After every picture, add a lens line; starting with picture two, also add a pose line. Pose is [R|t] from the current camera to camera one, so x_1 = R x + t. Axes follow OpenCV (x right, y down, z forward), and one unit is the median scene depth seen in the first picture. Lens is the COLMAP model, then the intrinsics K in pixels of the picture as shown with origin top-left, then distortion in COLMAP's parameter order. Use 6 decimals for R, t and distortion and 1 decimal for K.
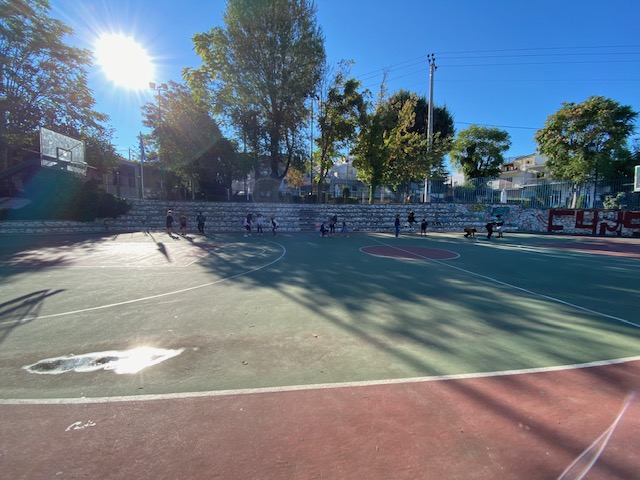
lens RADIAL K [[254.7, 0, 325.3], [0, 254.7, 240.7], [0, 0, 1]] dist [-0.002328, -0.000254]
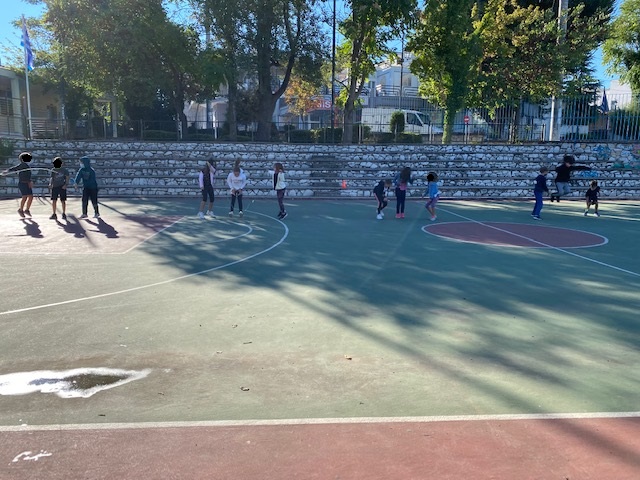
lens RADIAL K [[488.4, 0, 315.5], [0, 488.4, 240.2], [0, 0, 1]] dist [-0.012874, 0.012287]
pose [[0.996744, 0.011835, -0.079757, -0.016894], [-0.007816, 0.998693, 0.050516, 0.011953], [0.080251, -0.049728, 0.995533, -0.124344]]
